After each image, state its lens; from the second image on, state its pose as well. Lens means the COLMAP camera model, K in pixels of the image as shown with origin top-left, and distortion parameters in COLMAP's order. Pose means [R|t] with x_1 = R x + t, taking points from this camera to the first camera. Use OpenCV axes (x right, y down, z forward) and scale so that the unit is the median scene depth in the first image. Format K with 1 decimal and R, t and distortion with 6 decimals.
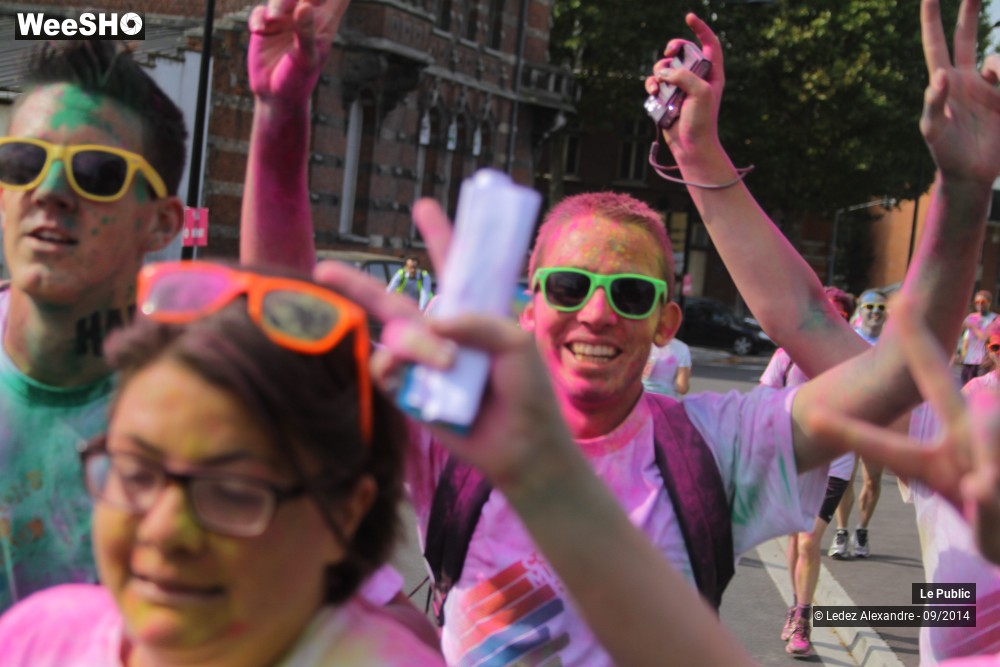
lens RADIAL K [[2057.7, 0, 500.0], [0, 2057.7, 333.5], [0, 0, 1]] dist [0.021271, 0.302023]
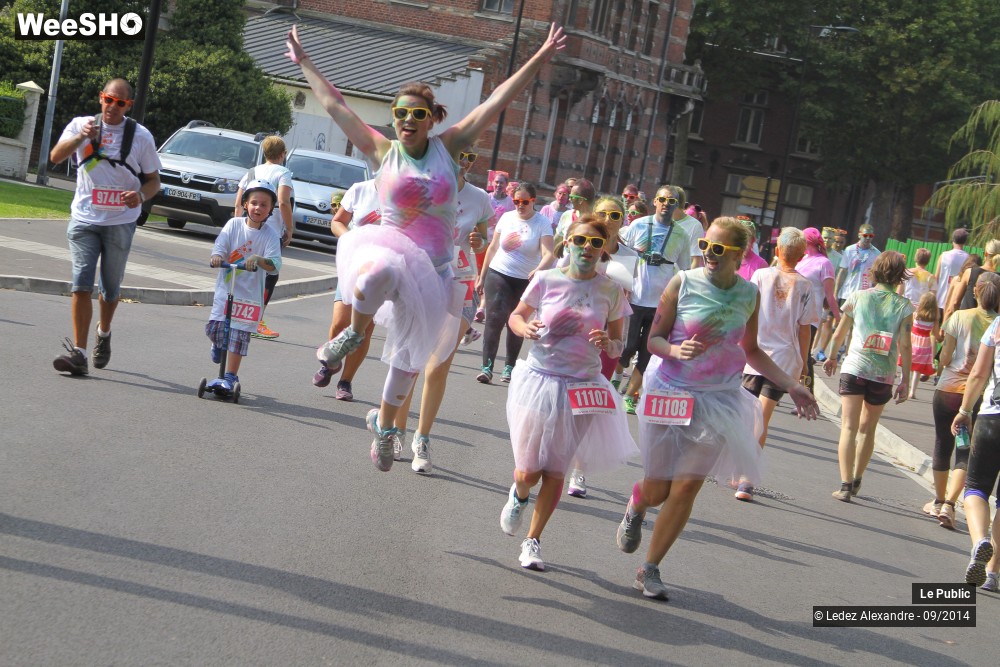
lens RADIAL K [[2893.8, 0, 500.5], [0, 2893.8, 360.6], [0, 0, 1]] dist [0.250805, -0.250989]
pose [[0.996704, 0.077269, -0.024716, -0.036330], [-0.076711, 0.996793, 0.022787, 0.029791], [0.026398, -0.020816, 0.999435, -0.953199]]
